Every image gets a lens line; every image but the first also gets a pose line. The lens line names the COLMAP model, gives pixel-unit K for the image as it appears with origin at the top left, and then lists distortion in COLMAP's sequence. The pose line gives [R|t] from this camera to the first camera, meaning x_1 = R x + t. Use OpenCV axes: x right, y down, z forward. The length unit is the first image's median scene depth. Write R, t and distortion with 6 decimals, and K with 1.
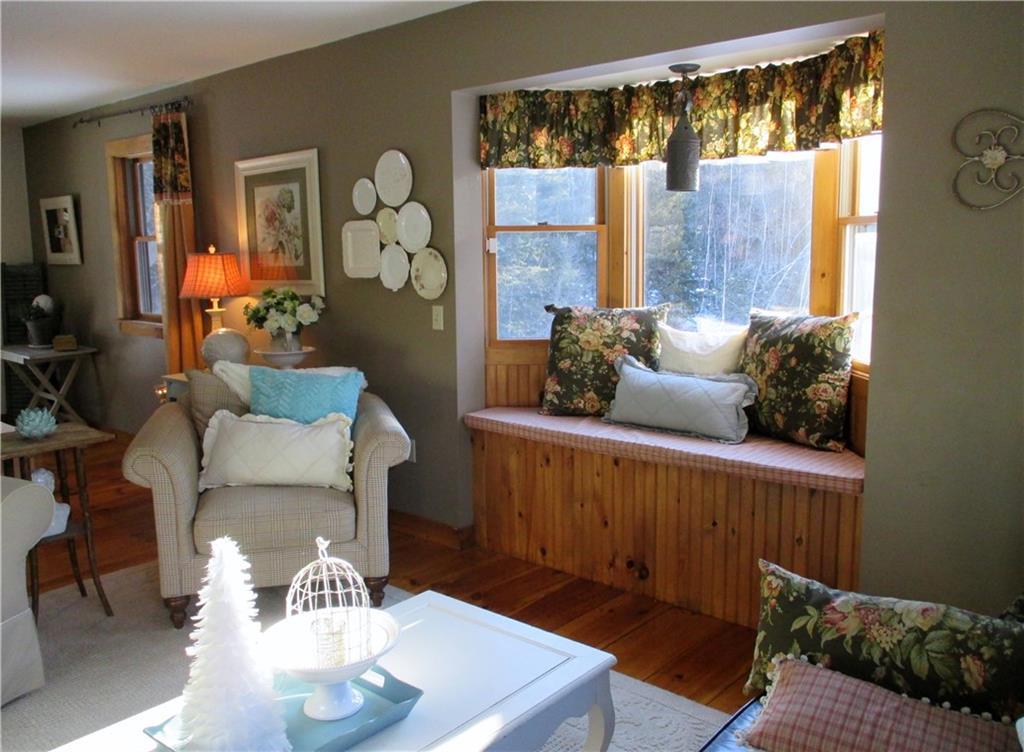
lens RADIAL K [[856.9, 0, 512.2], [0, 856.9, 376.4], [0, 0, 1]] dist [0.000984, 0.003041]
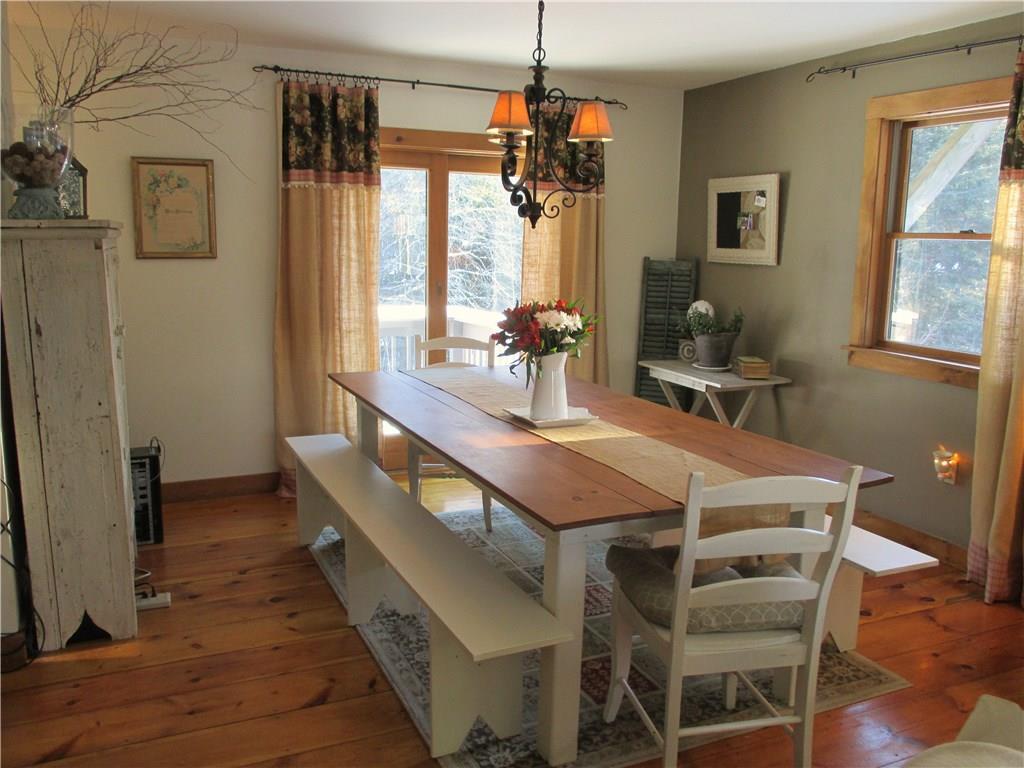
lens RADIAL K [[851.6, 0, 509.0], [0, 851.6, 370.7], [0, 0, 1]] dist [-0.025784, -0.015039]
pose [[0.910172, 0.097450, -0.402604, -0.635421], [-0.097347, 0.995034, 0.020772, -0.047926], [0.402629, 0.020286, 0.915139, 0.346863]]
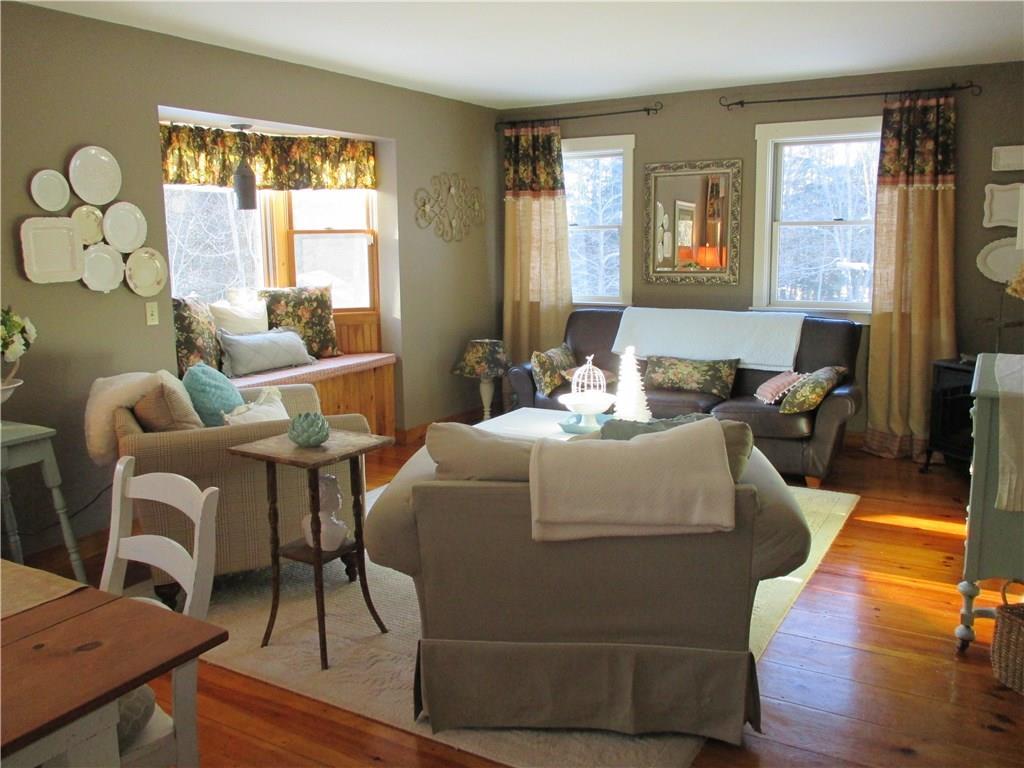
lens RADIAL K [[851.6, 0, 509.0], [0, 851.6, 370.7], [0, 0, 1]] dist [-0.025784, -0.015039]
pose [[-0.186511, -0.132640, 0.973458, -1.163744], [0.165205, 0.972501, 0.164162, -0.096163], [-0.968463, 0.191438, -0.159469, 0.734573]]
